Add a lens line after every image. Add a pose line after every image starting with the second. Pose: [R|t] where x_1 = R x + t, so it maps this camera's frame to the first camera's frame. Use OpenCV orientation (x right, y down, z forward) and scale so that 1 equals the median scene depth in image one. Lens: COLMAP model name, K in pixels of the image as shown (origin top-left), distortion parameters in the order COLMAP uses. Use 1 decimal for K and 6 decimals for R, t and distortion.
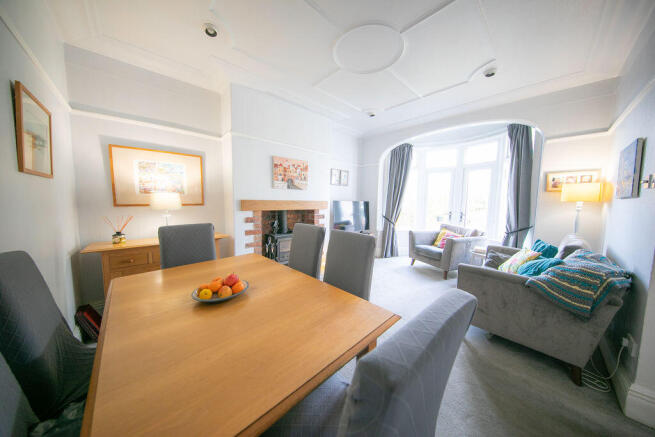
lens RADIAL K [[206.1, 0, 316.6], [0, 206.1, 217.6], [0, 0, 1]] dist [-0.006076, -0.000088]
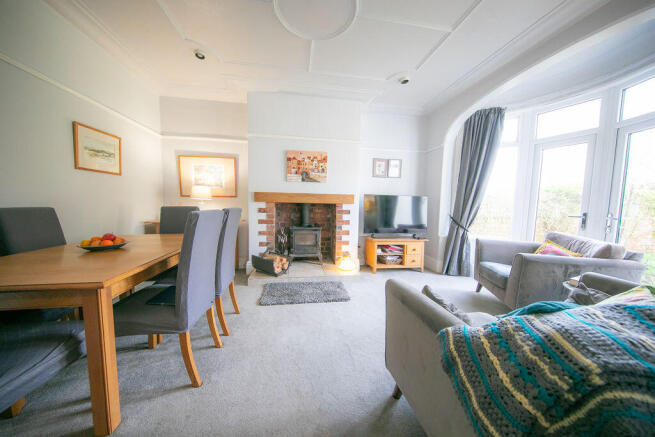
lens RADIAL K [[206.1, 0, 316.6], [0, 206.1, 217.6], [0, 0, 1]] dist [-0.006076, -0.000088]
pose [[0.832182, 0.044648, -0.552702, 0.471794], [-0.057006, 0.998360, -0.005182, 0.035793], [0.551564, 0.035819, 0.833363, 0.207422]]
